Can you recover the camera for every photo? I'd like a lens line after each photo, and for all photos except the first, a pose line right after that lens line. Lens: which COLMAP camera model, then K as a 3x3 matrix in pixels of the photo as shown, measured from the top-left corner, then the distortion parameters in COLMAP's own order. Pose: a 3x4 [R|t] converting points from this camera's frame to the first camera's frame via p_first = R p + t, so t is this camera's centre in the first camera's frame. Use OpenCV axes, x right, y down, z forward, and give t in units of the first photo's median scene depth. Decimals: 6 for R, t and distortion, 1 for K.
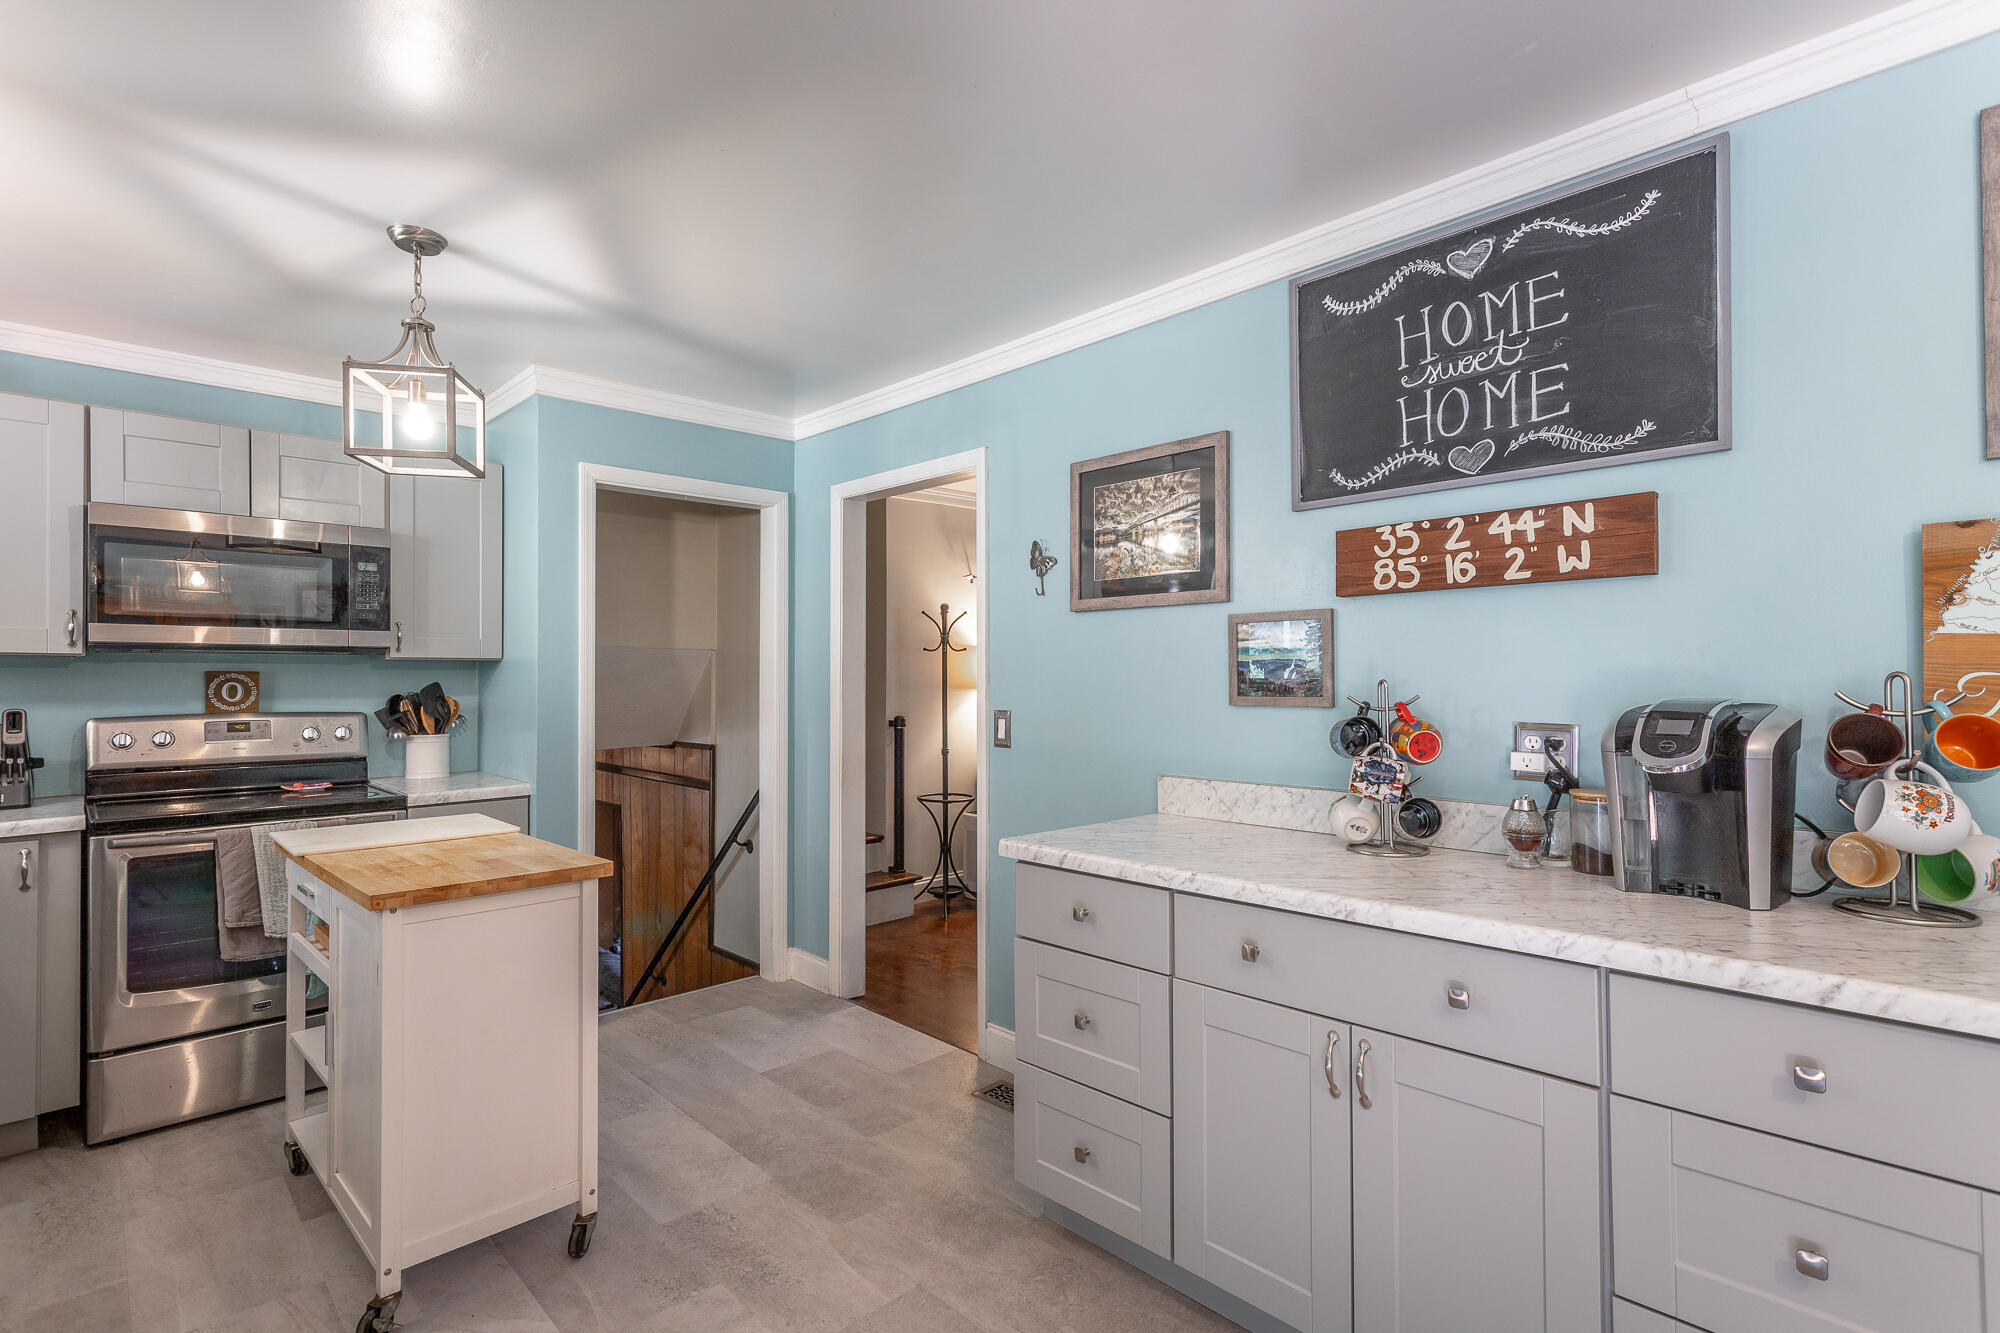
lens RADIAL K [[940.7, 0, 1004.1], [0, 940.7, 673.6], [0, 0, 1]] dist [-0.002609, 0.005414]
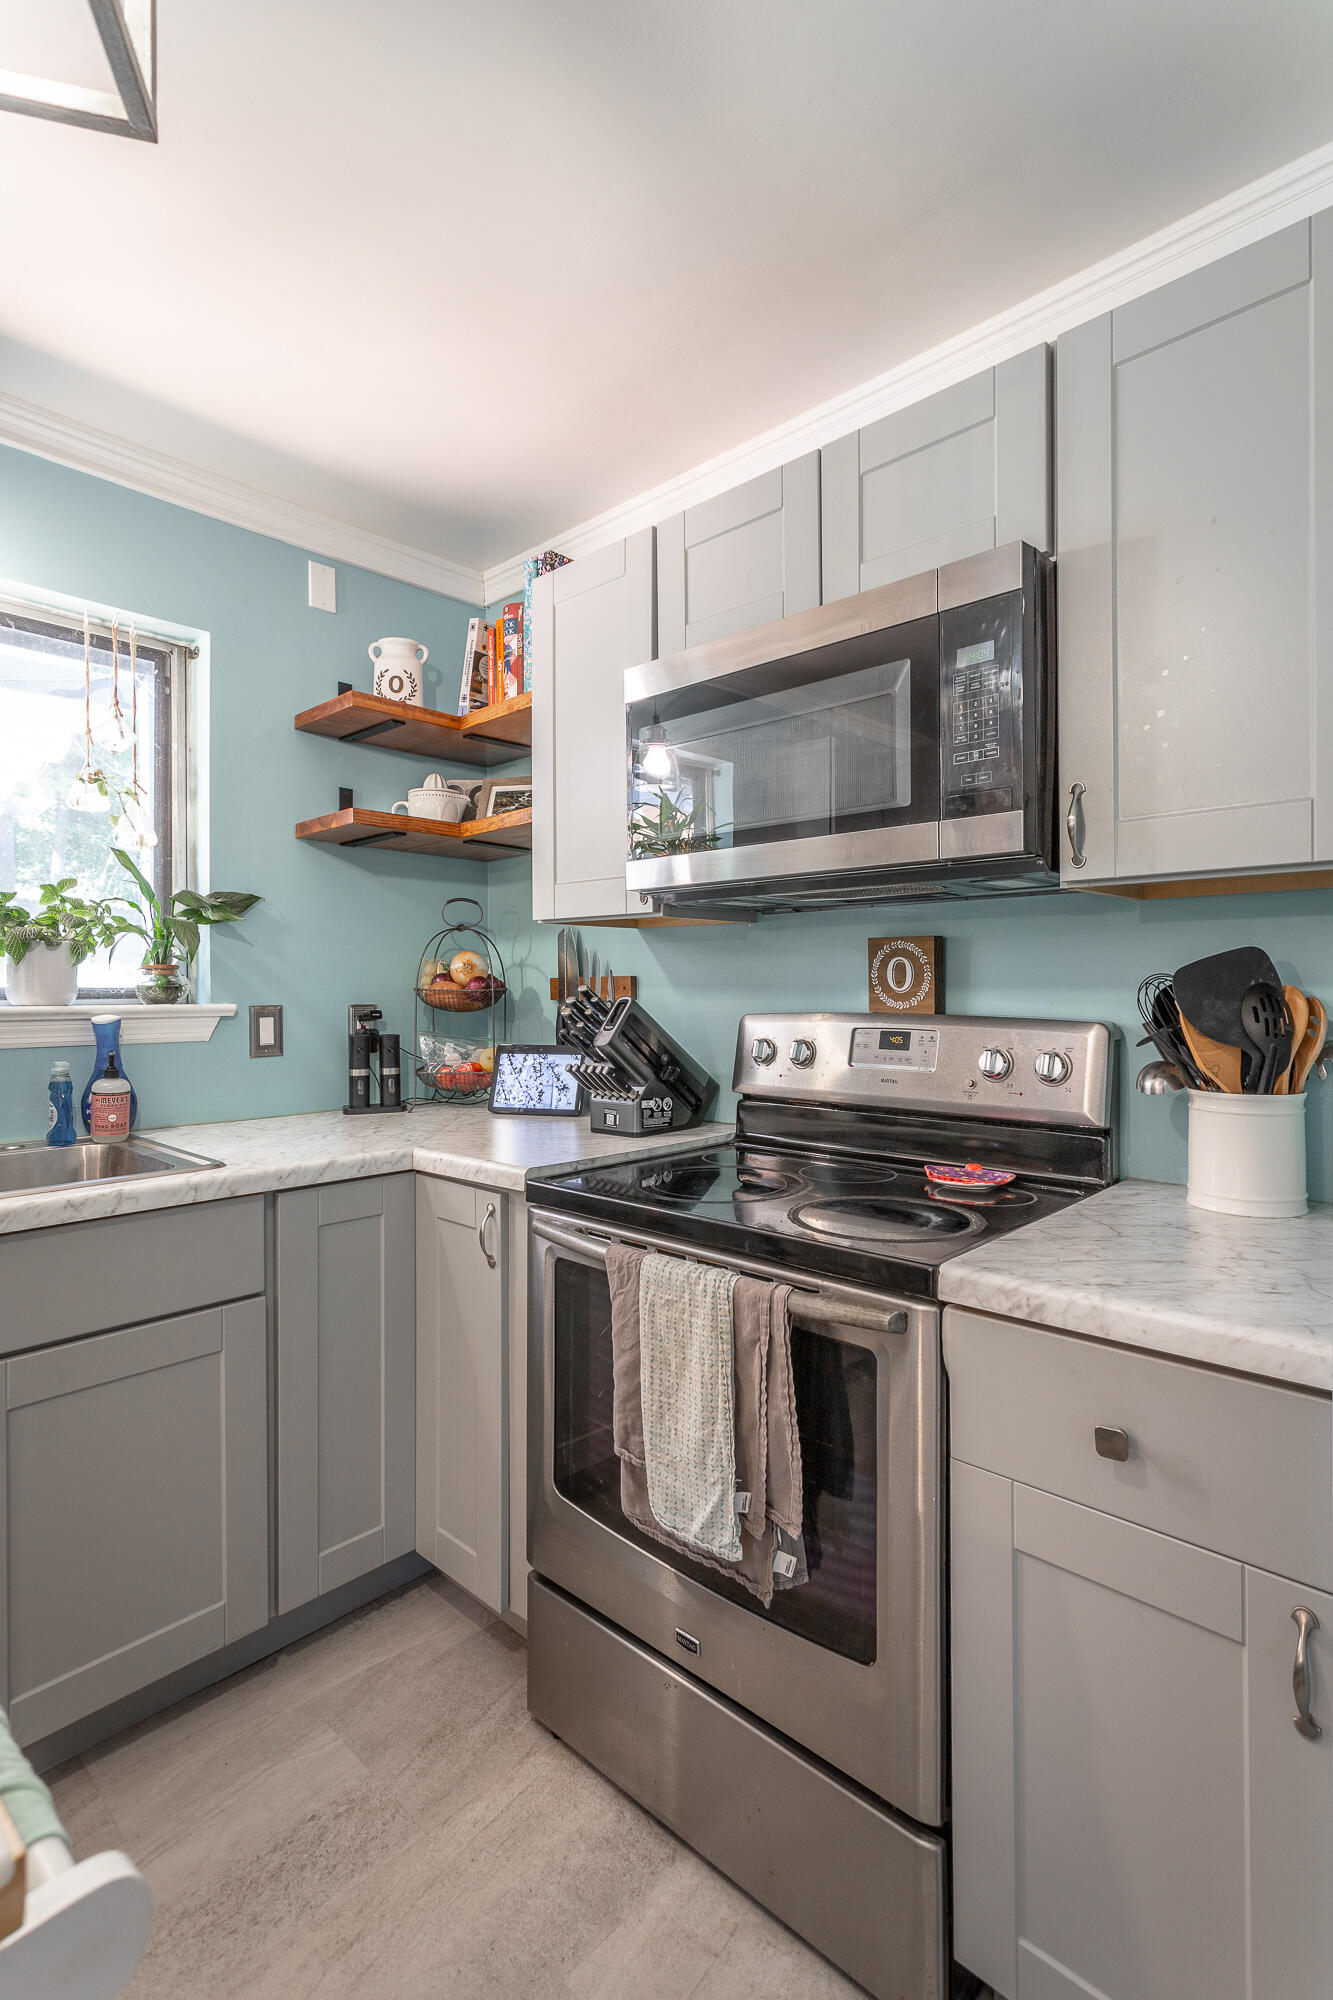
lens RADIAL K [[940.7, 0, 670.9], [0, 940.7, 995.5], [0, 0, 1]] dist [-0.002609, 0.005414]
pose [[0.029415, 0.015829, -0.999442, -0.281871], [0.011680, 0.999801, 0.016178, 0.021379], [0.999499, -0.012149, 0.029224, 0.853092]]
